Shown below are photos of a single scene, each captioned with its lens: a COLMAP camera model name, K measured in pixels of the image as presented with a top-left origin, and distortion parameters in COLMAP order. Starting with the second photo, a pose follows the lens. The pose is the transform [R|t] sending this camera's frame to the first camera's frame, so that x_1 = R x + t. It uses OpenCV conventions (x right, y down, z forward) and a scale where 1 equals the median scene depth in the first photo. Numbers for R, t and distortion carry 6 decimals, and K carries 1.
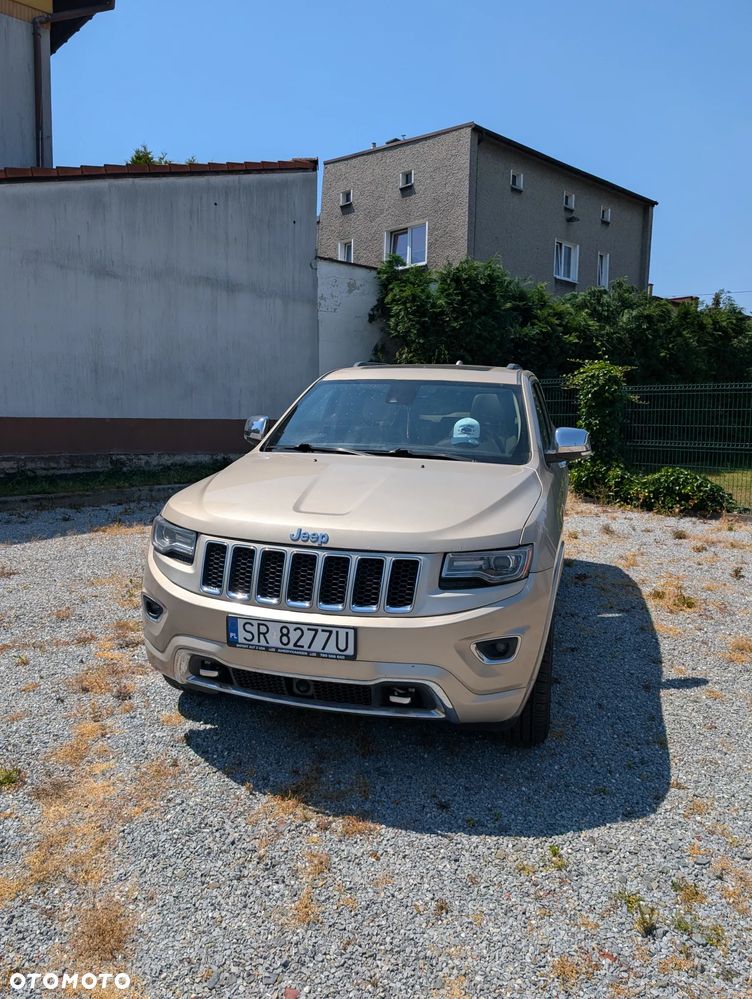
lens RADIAL K [[719.2, 0, 369.5], [0, 719.2, 490.9], [0, 0, 1]] dist [0.010667, -0.010849]
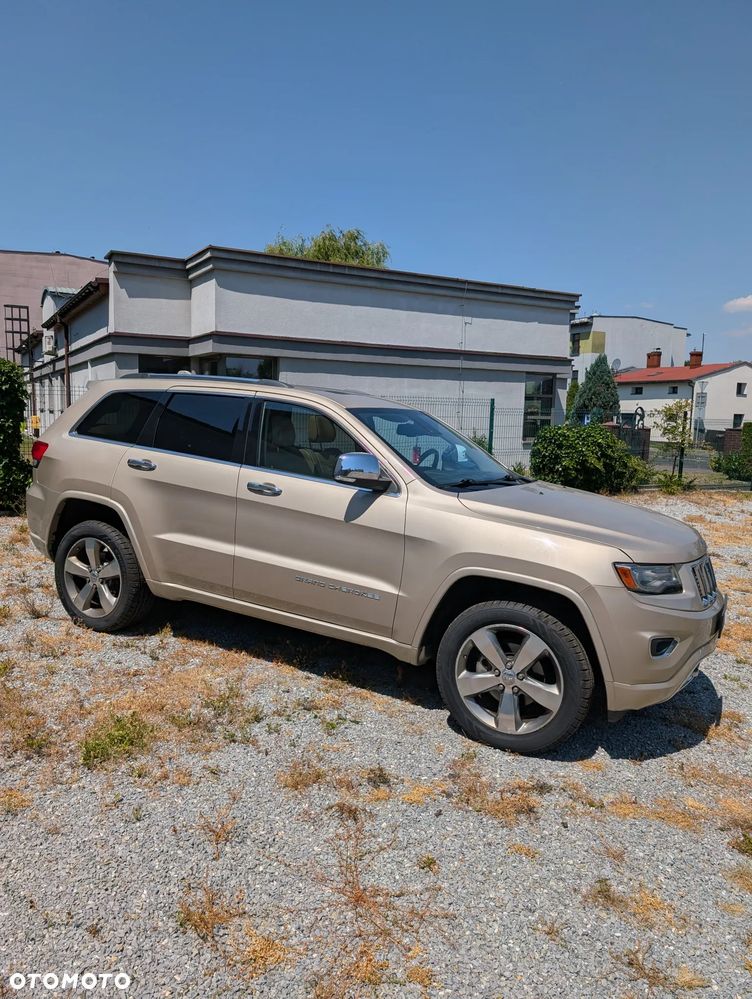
lens RADIAL K [[719.2, 0, 365.8], [0, 719.2, 501.3], [0, 0, 1]] dist [0.010667, -0.010849]
pose [[0.227403, -0.126779, 0.965513, -1.001066], [0.080897, 0.990521, 0.111010, -0.145494], [-0.970435, 0.052863, 0.235504, 0.829184]]
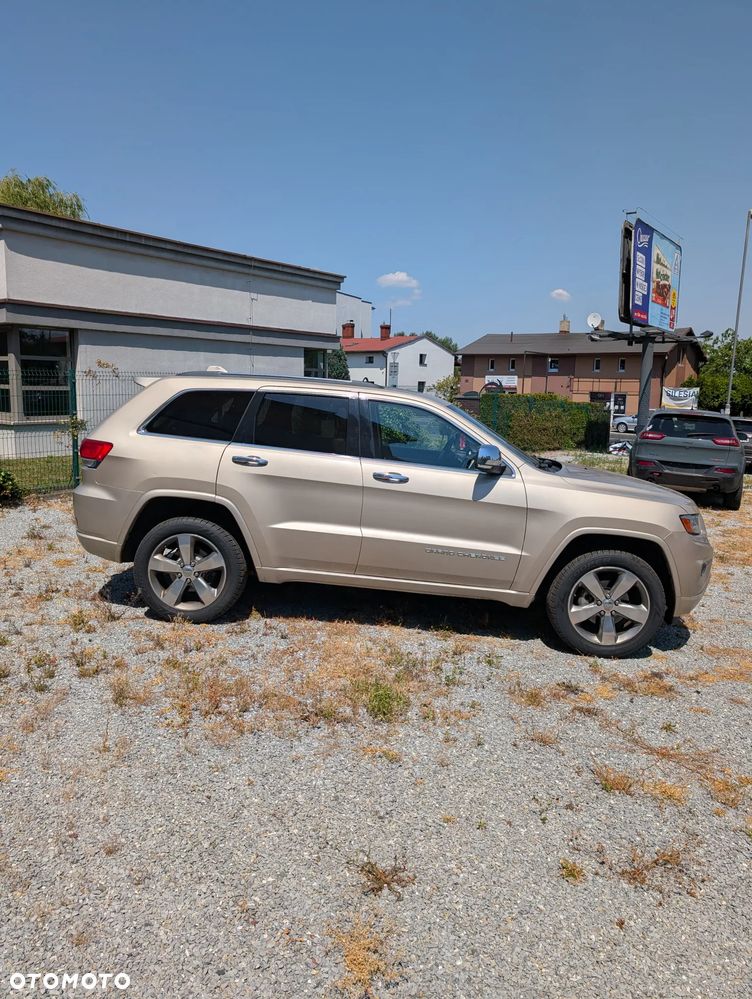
lens RADIAL K [[719.2, 0, 368.6], [0, 719.2, 497.1], [0, 0, 1]] dist [0.010667, -0.010849]
pose [[-0.206972, -0.168191, 0.963781, -1.177456], [0.077682, 0.979177, 0.187560, -0.247912], [-0.975258, 0.113688, -0.189597, 1.427527]]
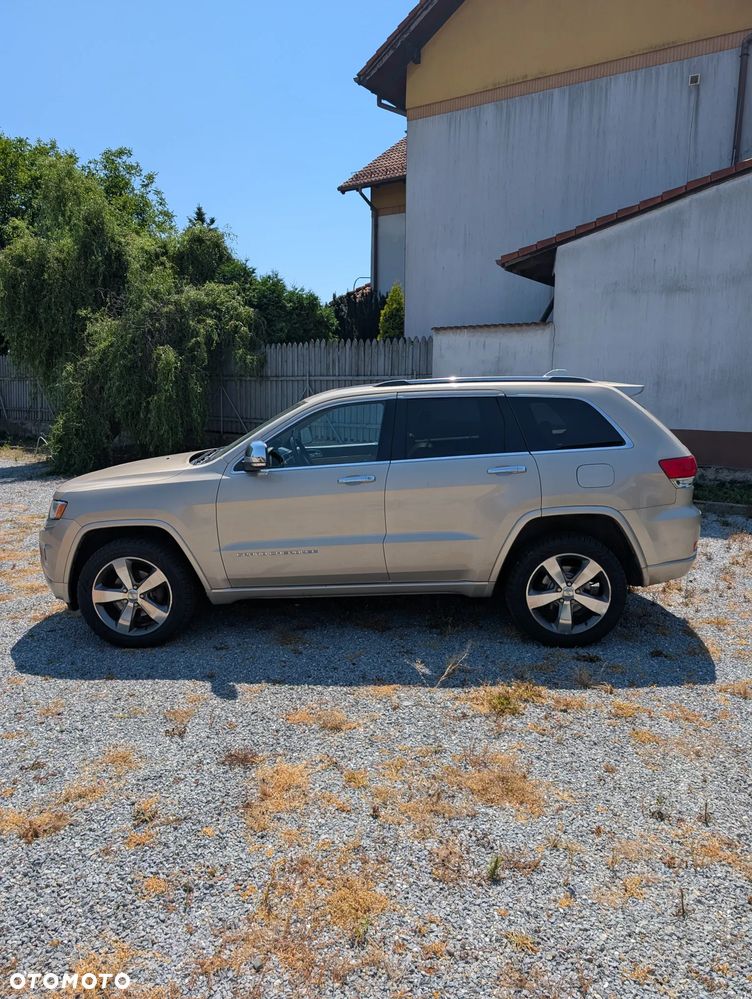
lens RADIAL K [[719.2, 0, 380.6], [0, 719.2, 497.3], [0, 0, 1]] dist [0.010667, -0.010849]
pose [[0.227233, 0.118596, -0.966592, 1.322562], [-0.120621, 0.988341, 0.092909, -0.119473], [0.966341, 0.095479, 0.238889, 0.857140]]
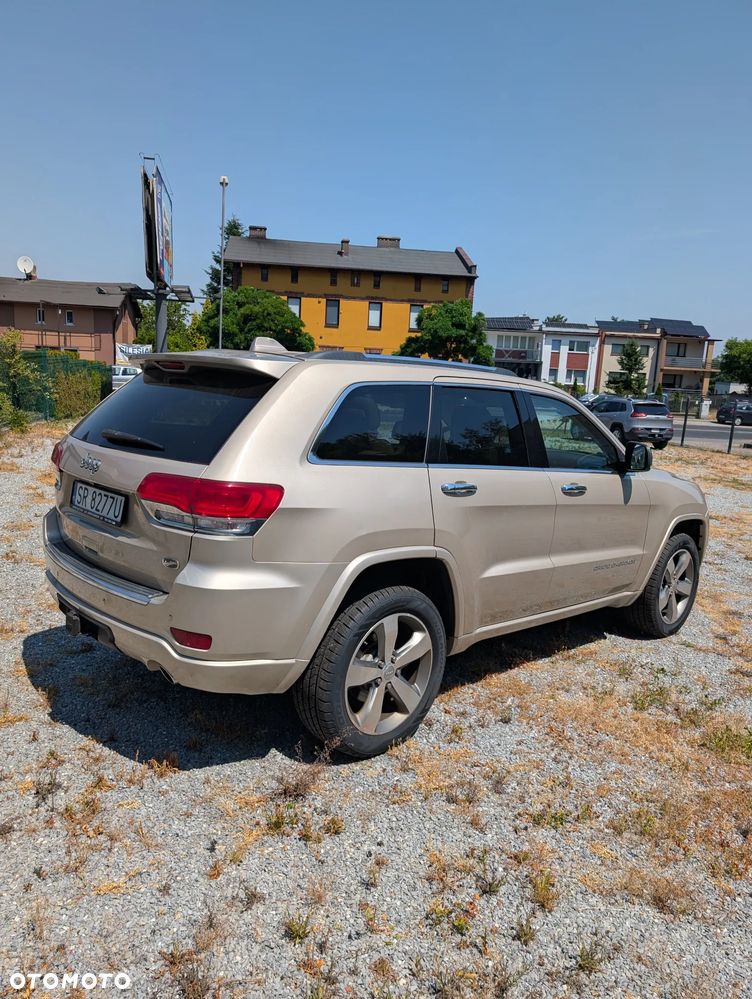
lens RADIAL K [[719.2, 0, 368.7], [0, 719.2, 499.4], [0, 0, 1]] dist [0.010667, -0.010849]
pose [[-0.849354, -0.155292, 0.504463, -0.358221], [-0.006801, 0.958881, 0.283727, -0.313899], [-0.527780, 0.237553, -0.815485, 2.066362]]
